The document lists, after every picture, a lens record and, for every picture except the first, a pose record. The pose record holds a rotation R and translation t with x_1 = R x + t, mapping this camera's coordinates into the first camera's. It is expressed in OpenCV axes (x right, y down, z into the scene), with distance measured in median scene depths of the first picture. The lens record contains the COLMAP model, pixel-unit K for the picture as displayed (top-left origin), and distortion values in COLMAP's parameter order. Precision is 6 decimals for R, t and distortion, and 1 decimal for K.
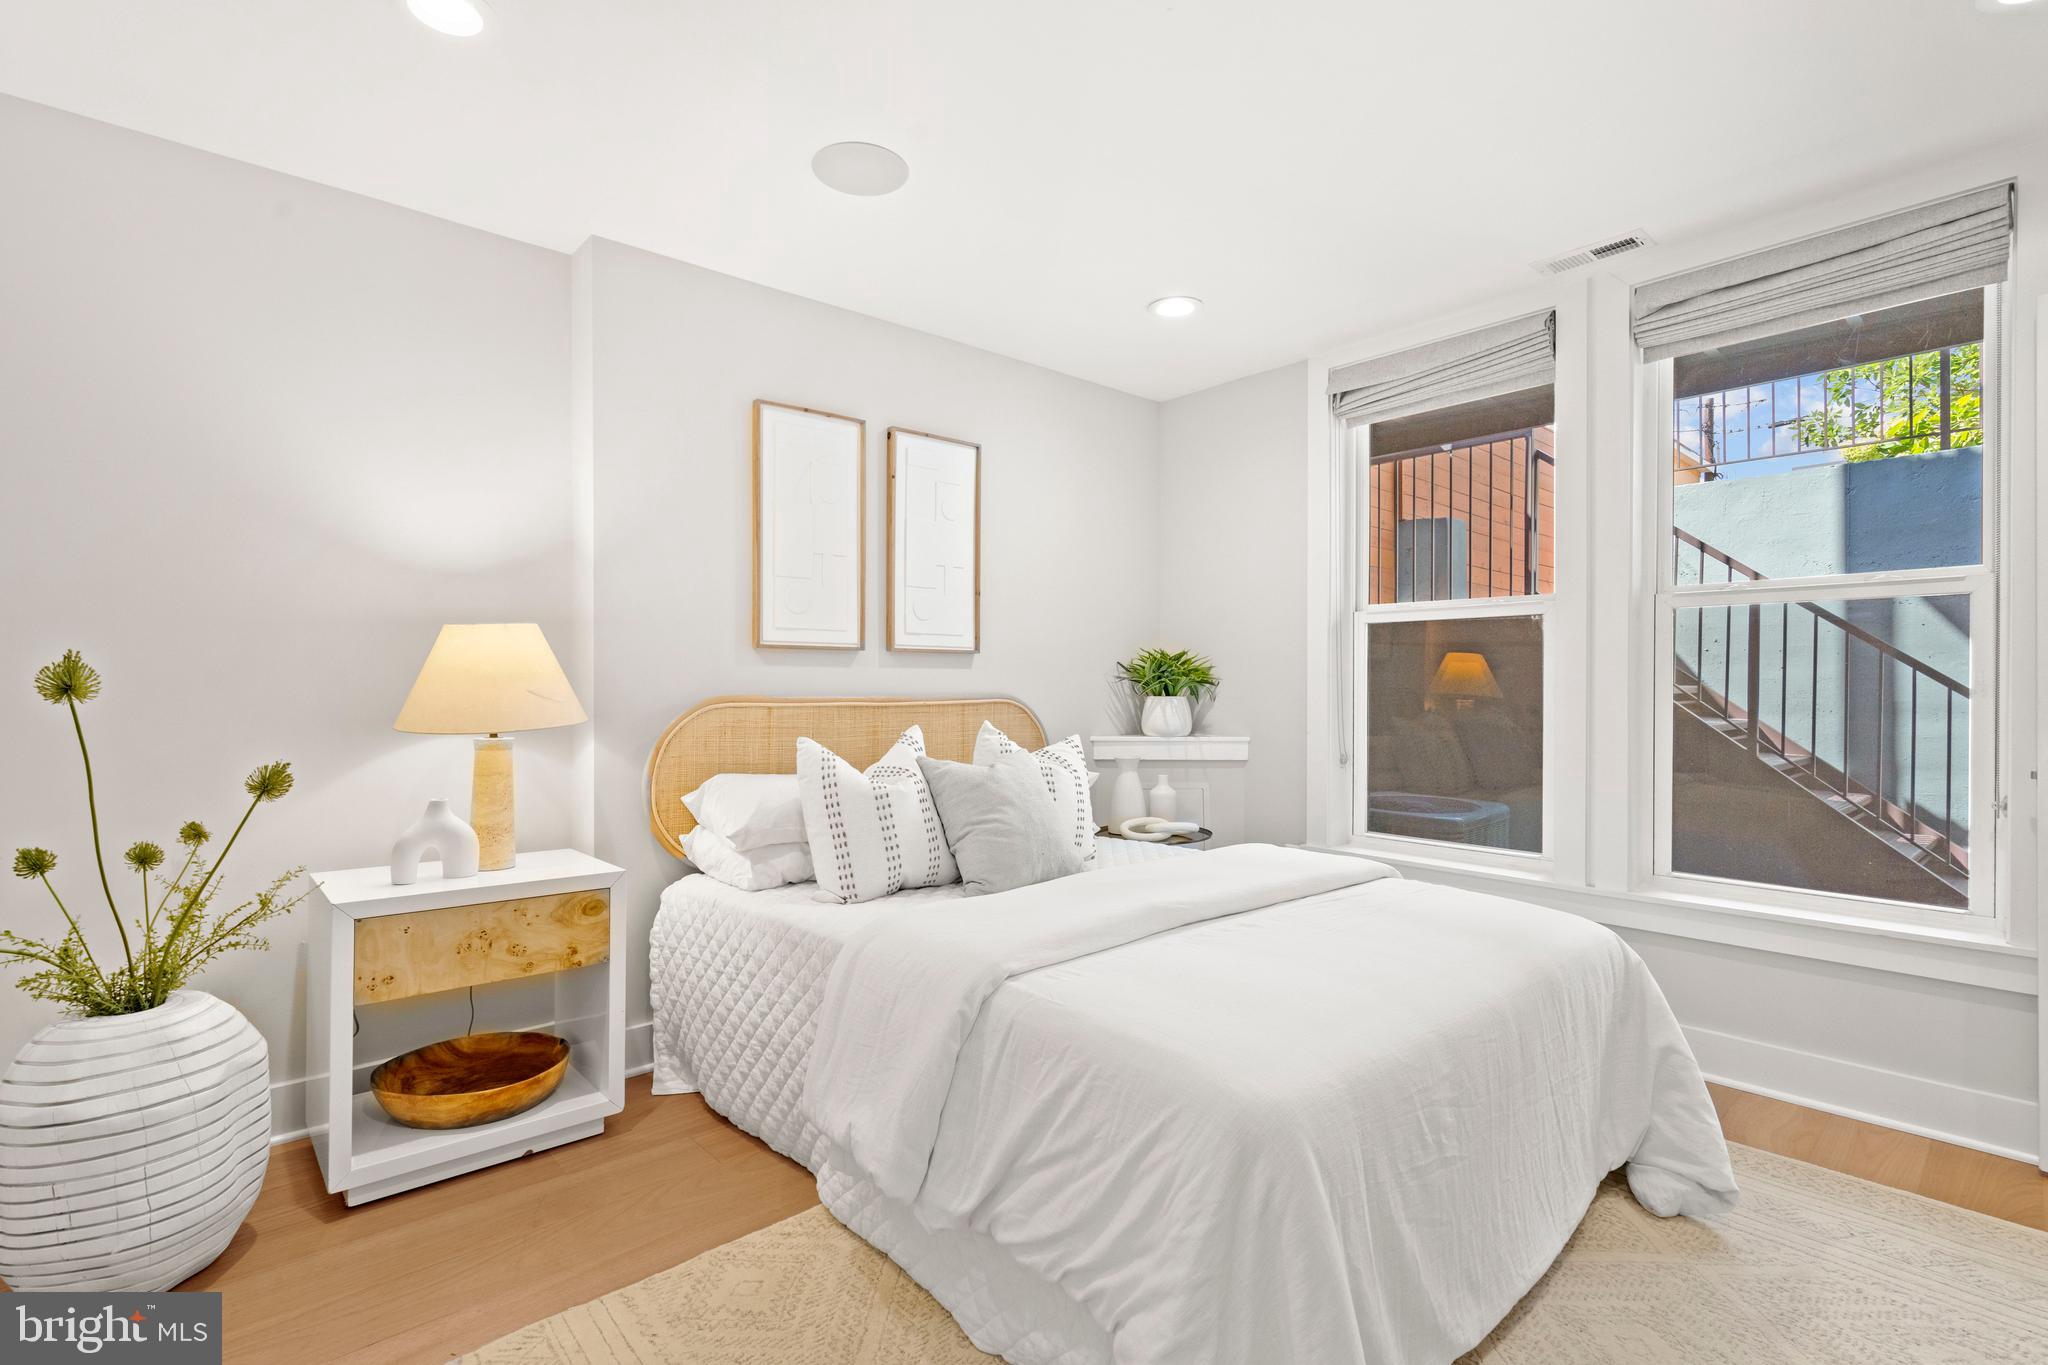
lens RADIAL K [[939.7, 0, 1023.6], [0, 939.7, 682.4], [0, 0, 1]] dist [-0.005507, 0.001760]
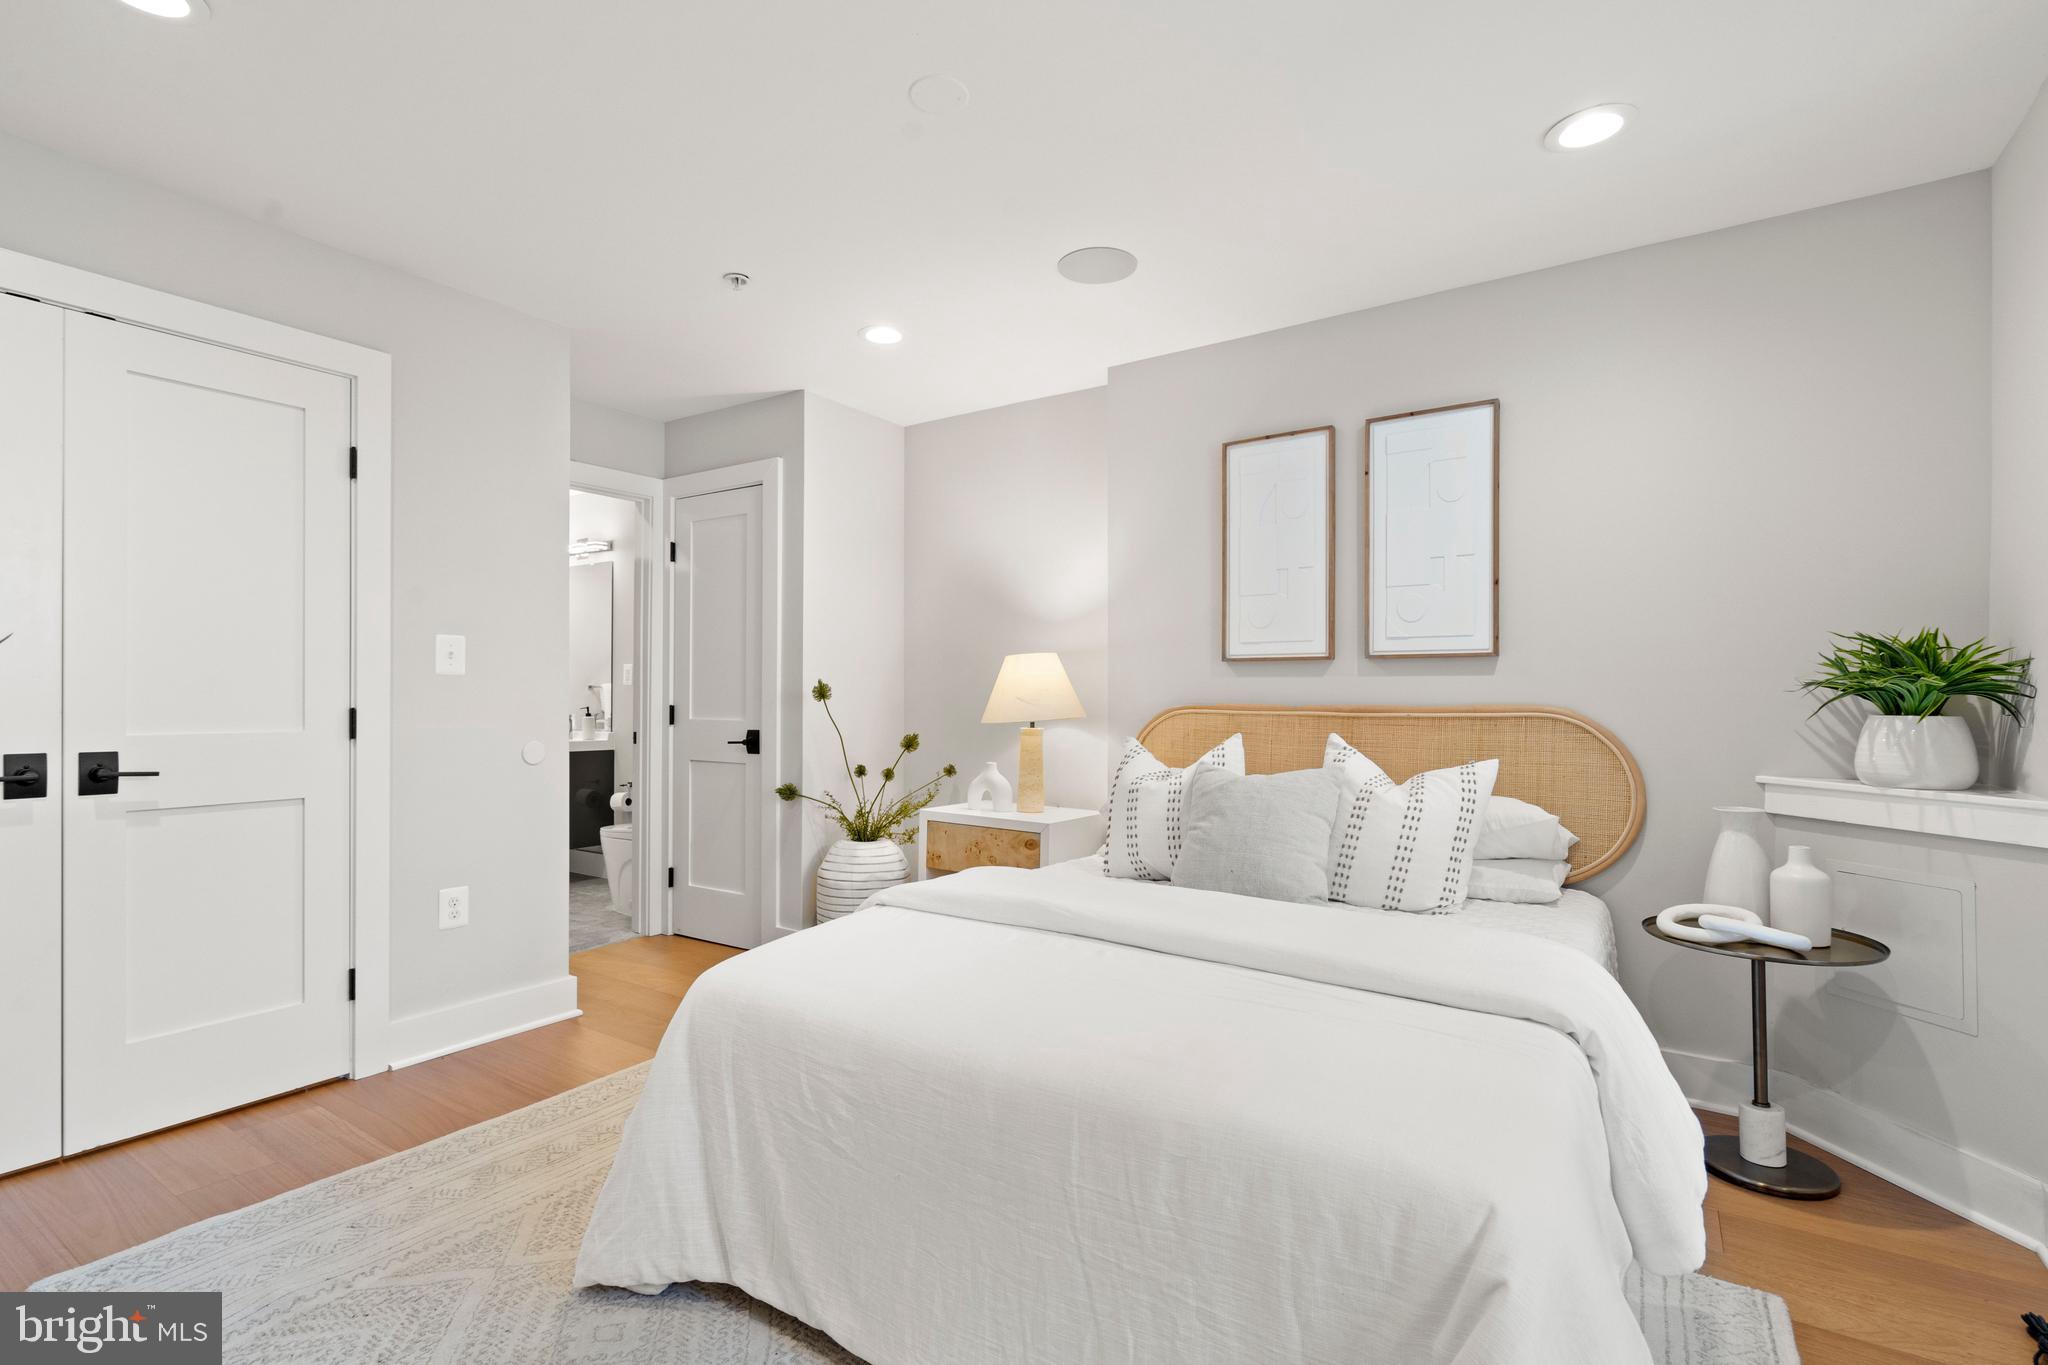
lens RADIAL K [[939.7, 0, 1021.8], [0, 939.7, 691.6], [0, 0, 1]] dist [-0.005507, 0.001760]
pose [[0.252085, -0.004049, -0.967697, 0.697729], [-0.001403, 0.999989, -0.004550, 0.004625], [0.967704, 0.002505, 0.252076, 0.439040]]
